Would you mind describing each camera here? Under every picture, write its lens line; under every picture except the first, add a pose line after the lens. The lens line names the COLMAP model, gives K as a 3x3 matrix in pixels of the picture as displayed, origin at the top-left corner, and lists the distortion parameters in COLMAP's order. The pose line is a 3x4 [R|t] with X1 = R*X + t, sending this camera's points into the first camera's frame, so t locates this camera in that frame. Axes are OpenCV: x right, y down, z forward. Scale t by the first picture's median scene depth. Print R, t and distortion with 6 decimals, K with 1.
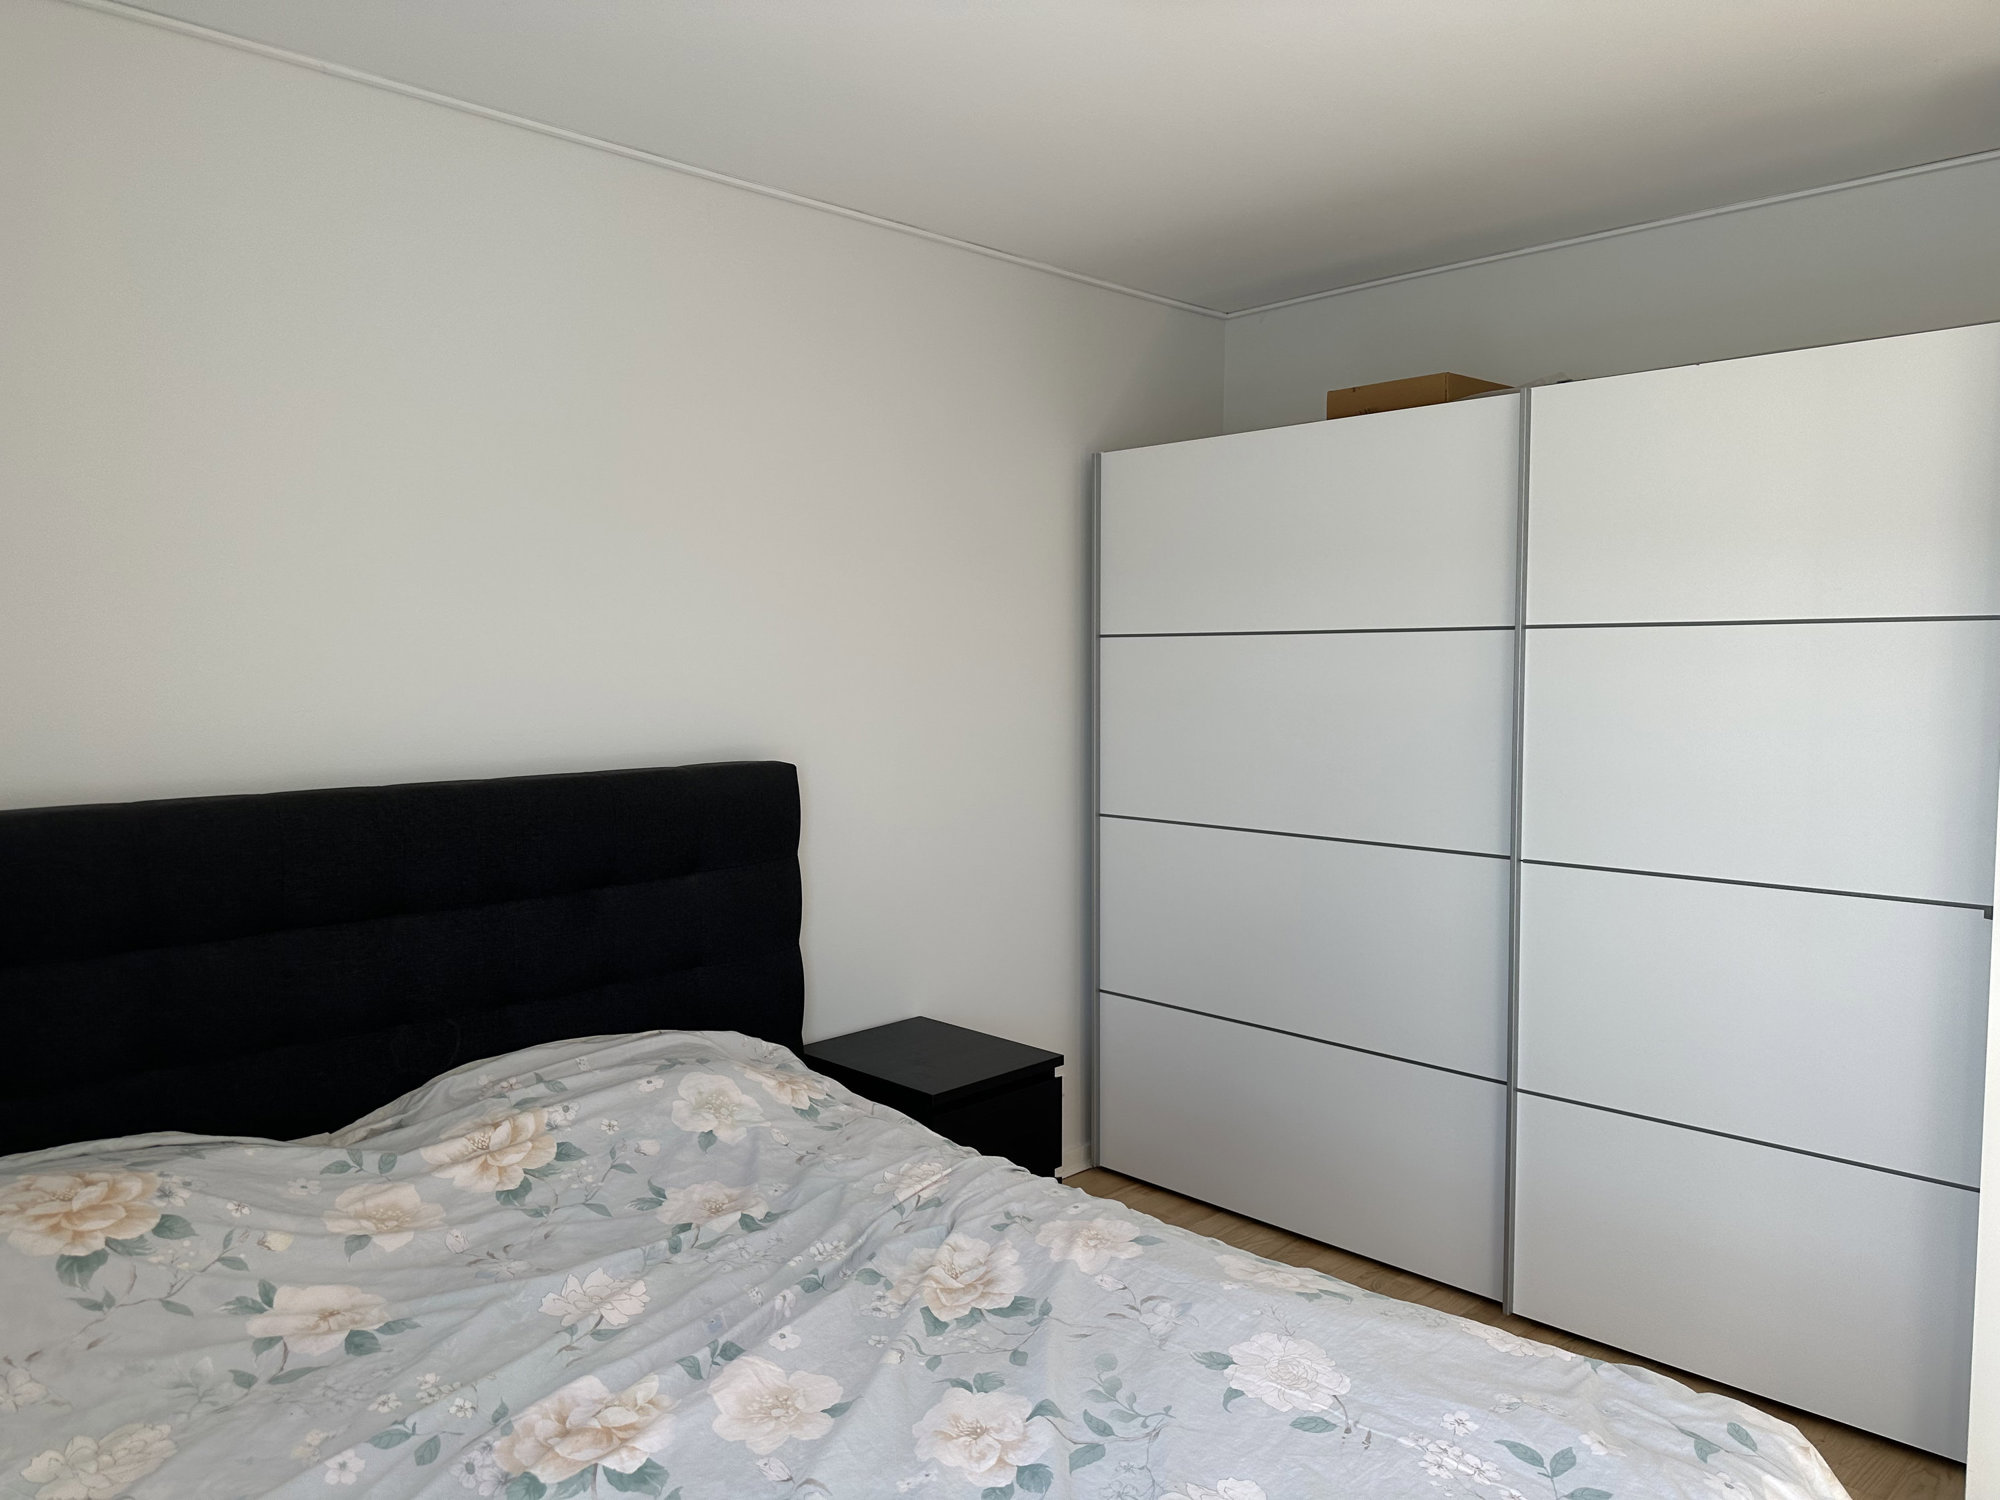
lens RADIAL K [[1393.8, 0, 1000.0], [0, 1393.8, 750.0], [0, 0, 1]] dist [-0.005259, -0.002678]
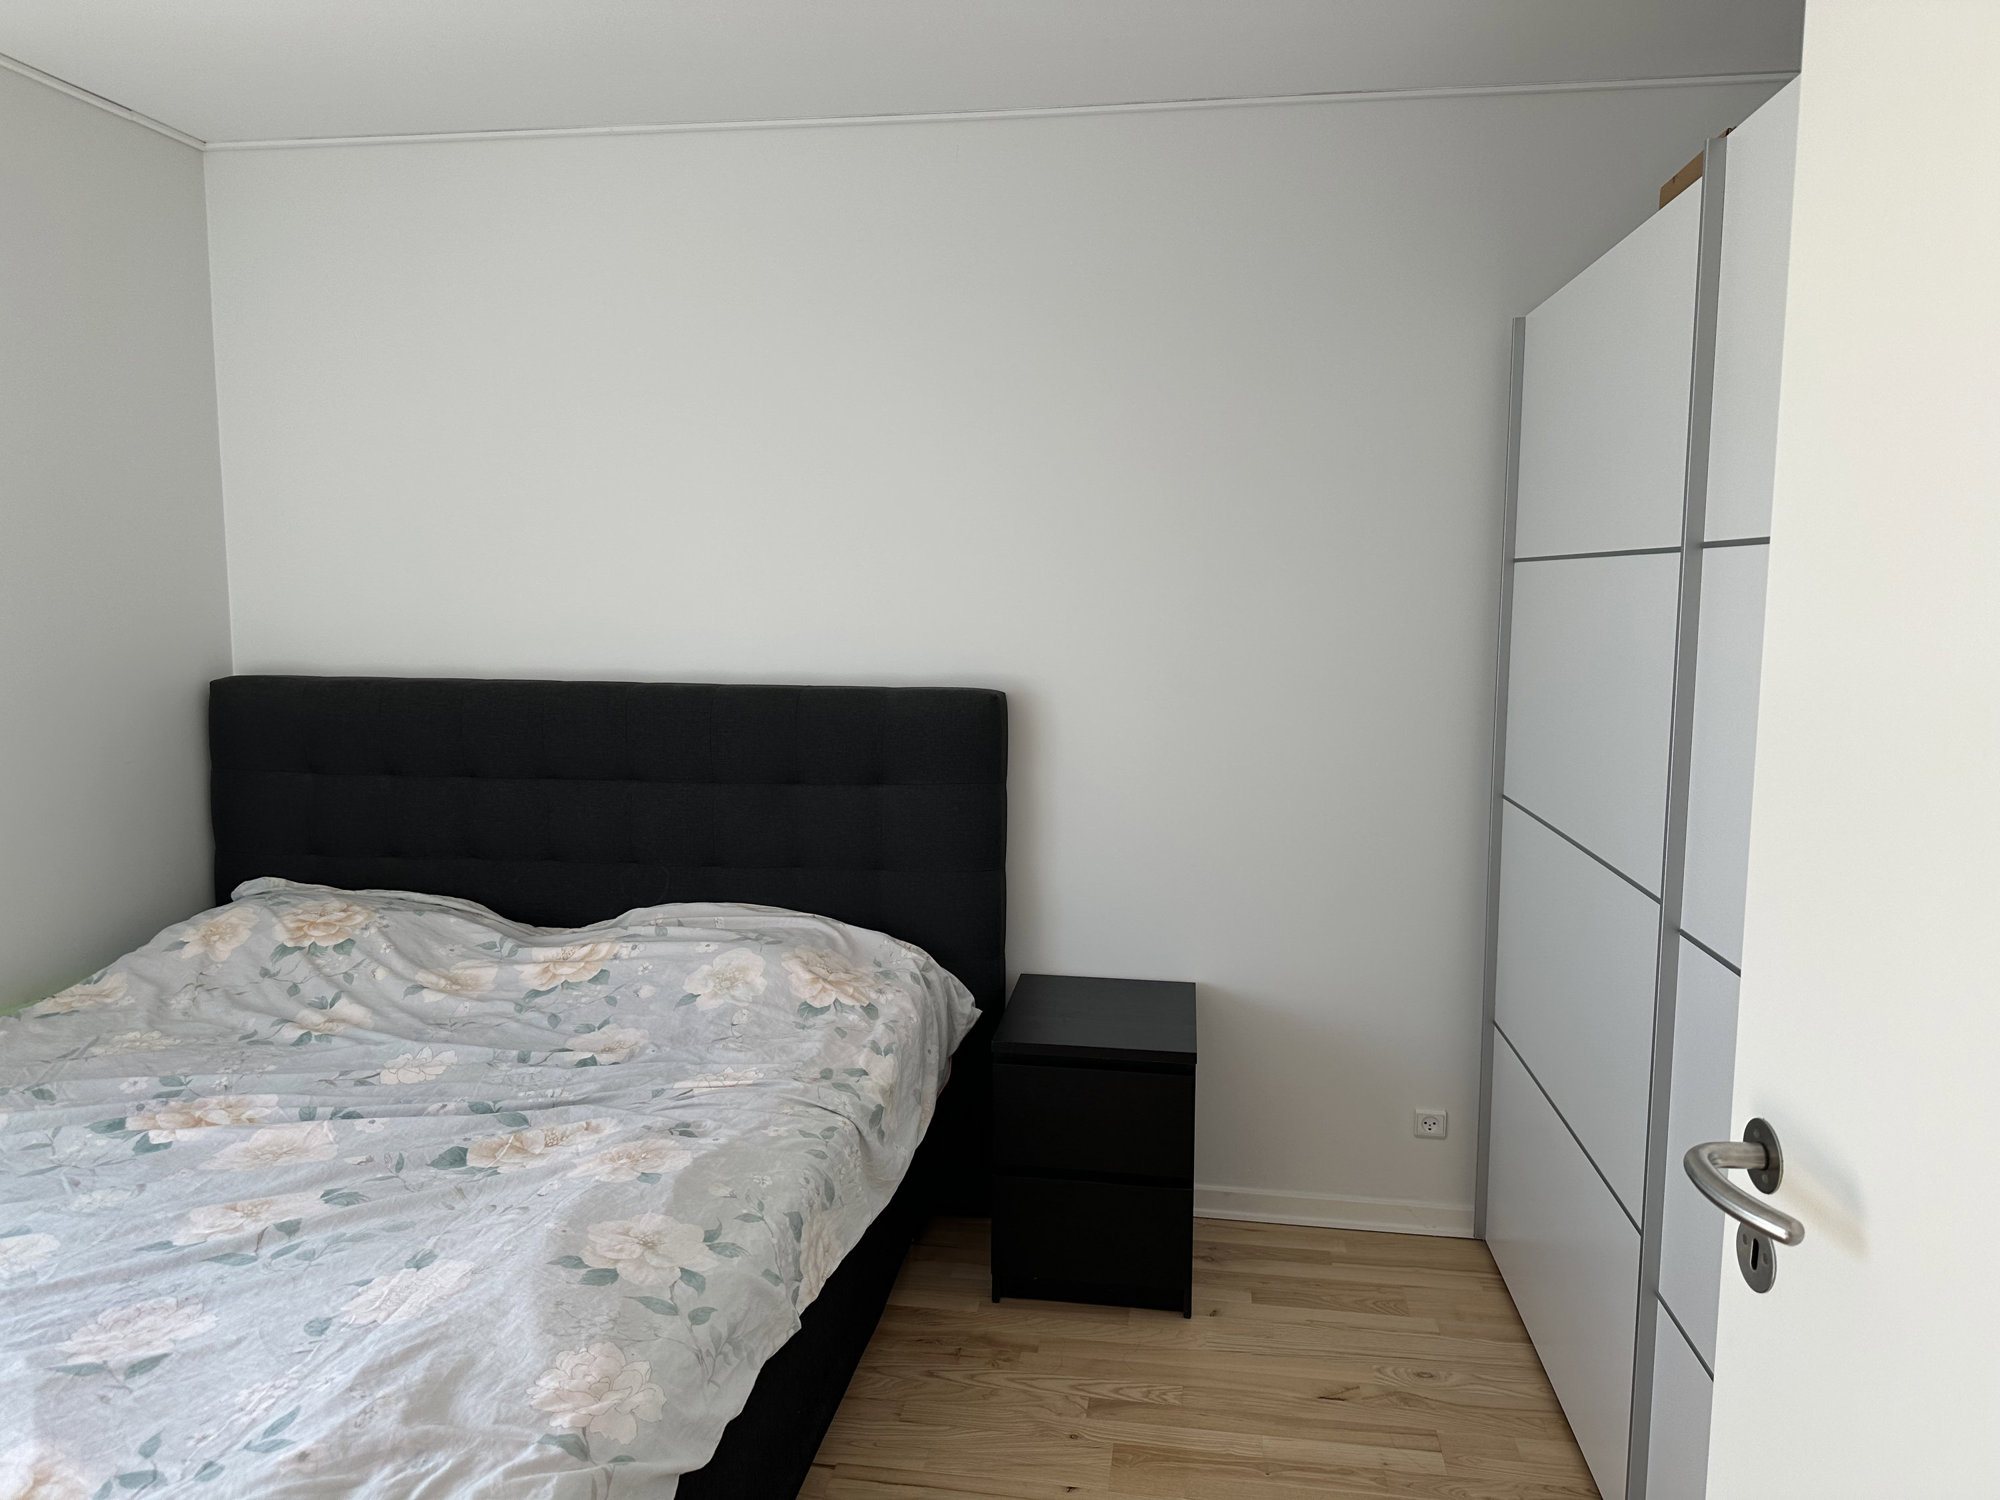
lens RADIAL K [[1403.6, 0, 995.9], [0, 1403.6, 737.3], [0, 0, 1]] dist [0.145355, -0.194070]
pose [[0.589475, 0.093162, -0.802396, 0.997249], [-0.064796, 0.995580, 0.067990, -0.042880], [0.805183, 0.011914, 0.592906, 0.567564]]
